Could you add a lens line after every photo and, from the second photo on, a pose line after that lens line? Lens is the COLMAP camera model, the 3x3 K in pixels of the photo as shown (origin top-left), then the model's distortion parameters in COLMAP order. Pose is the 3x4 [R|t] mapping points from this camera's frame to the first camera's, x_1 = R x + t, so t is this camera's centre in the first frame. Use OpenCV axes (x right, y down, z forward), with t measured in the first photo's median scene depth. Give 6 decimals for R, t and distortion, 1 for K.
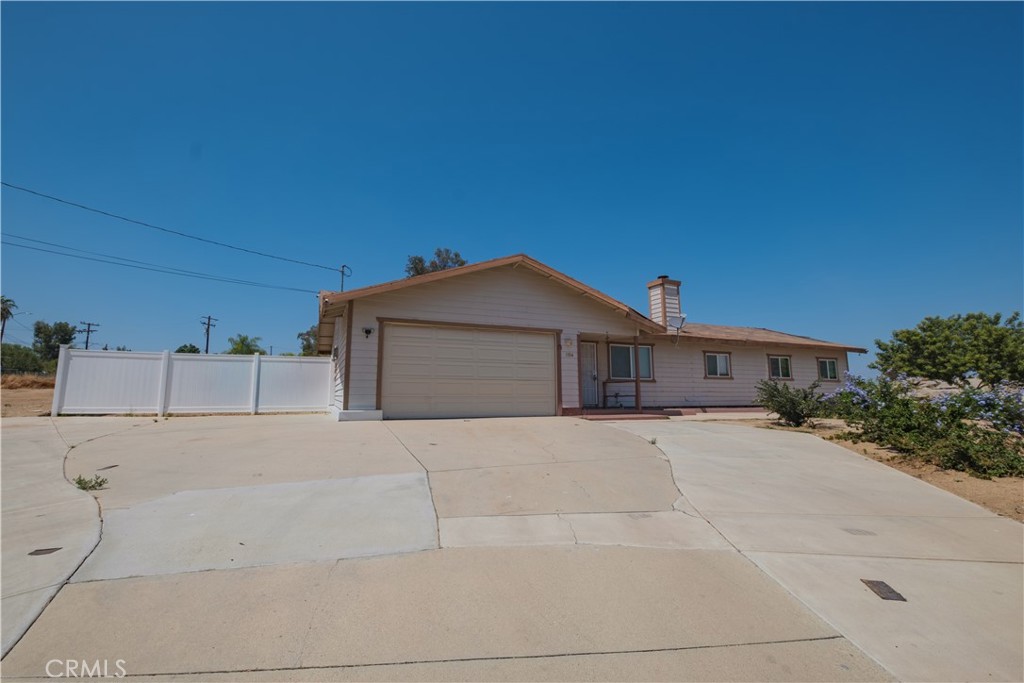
lens RADIAL K [[438.6, 0, 512.0], [0, 438.6, 341.5], [0, 0, 1]] dist [0.000991, 0.000146]
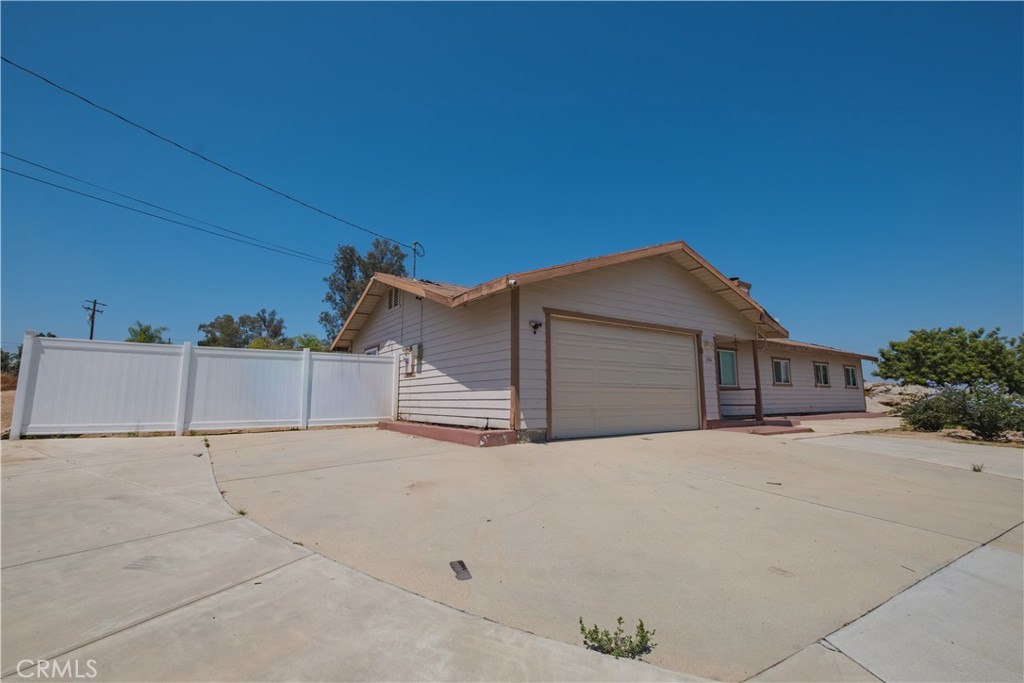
lens RADIAL K [[438.6, 0, 512.0], [0, 438.6, 341.5], [0, 0, 1]] dist [0.000991, 0.000146]
pose [[0.981402, 0.026654, 0.190105, -0.399487], [-0.026721, 0.999640, -0.002211, 0.006115], [-0.190095, -0.002910, 0.981761, 0.195601]]
